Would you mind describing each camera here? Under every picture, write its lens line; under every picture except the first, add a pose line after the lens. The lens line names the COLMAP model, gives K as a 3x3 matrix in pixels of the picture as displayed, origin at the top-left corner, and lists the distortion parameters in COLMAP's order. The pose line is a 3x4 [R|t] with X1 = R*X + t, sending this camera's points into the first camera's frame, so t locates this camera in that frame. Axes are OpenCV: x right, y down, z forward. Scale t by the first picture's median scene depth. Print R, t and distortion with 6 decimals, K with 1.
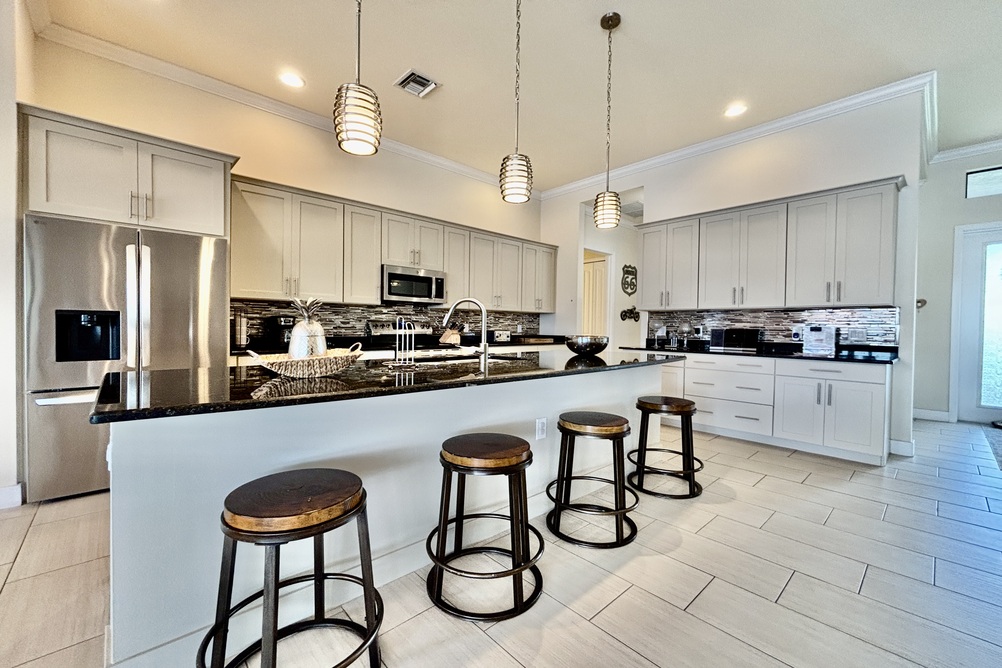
lens RADIAL K [[407.2, 0, 497.7], [0, 407.2, 332.9], [0, 0, 1]] dist [0.002122, 0.000208]
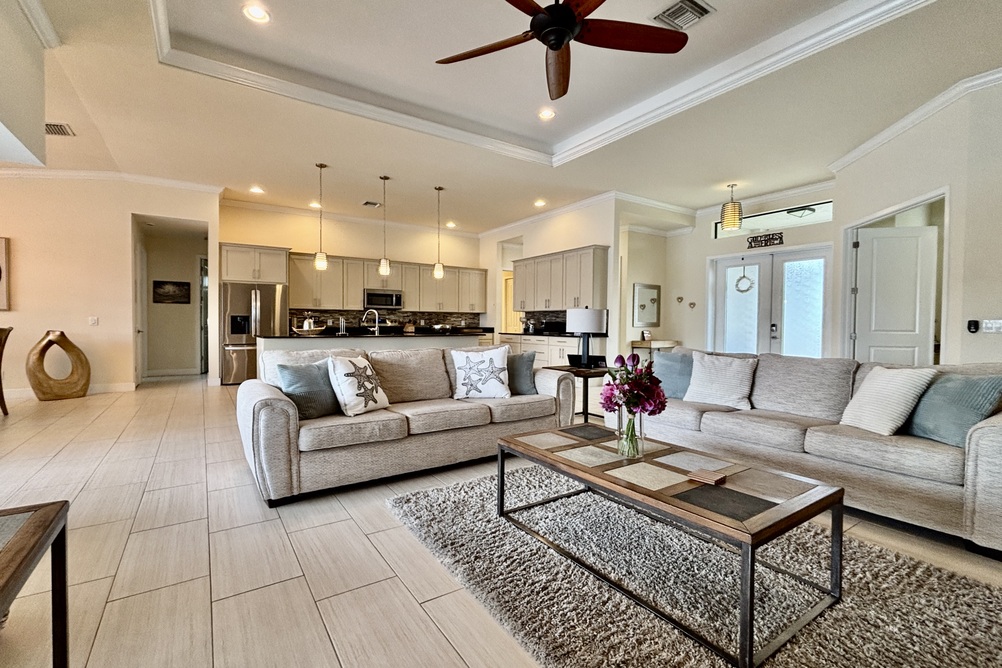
lens RADIAL K [[420.7, 0, 490.5], [0, 420.7, 332.4], [0, 0, 1]] dist [0.002996, 0.000366]
pose [[0.988897, -0.001765, -0.148591, 0.565466], [0.002155, 0.999995, 0.002462, 0.029347], [0.148586, -0.002755, 0.988896, -0.815778]]
